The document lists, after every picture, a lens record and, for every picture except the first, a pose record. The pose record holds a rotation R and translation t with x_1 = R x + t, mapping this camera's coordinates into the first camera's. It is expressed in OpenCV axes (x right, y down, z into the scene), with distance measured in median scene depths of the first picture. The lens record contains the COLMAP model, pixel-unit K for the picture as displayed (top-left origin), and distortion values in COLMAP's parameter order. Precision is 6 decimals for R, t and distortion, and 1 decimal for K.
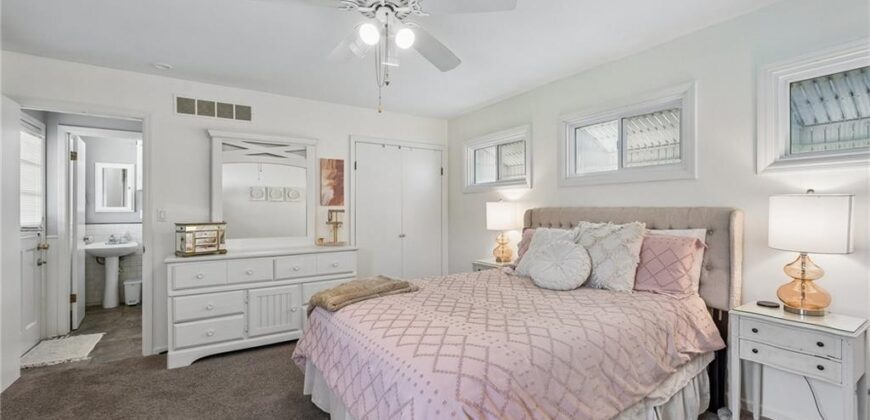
lens RADIAL K [[363.1, 0, 421.4], [0, 363.1, 209.8], [0, 0, 1]] dist [-0.000381, -0.000358]
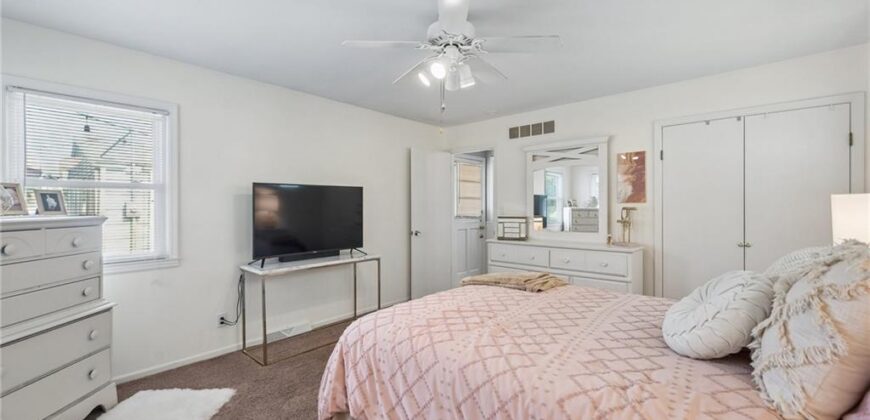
lens RADIAL K [[363.1, 0, 435.9], [0, 363.1, 206.3], [0, 0, 1]] dist [-0.000381, -0.000358]
pose [[0.255515, 0.003009, -0.966801, 0.548958], [0.001671, 0.999992, 0.003554, -0.007456], [0.966804, -0.002523, 0.255508, 0.303677]]
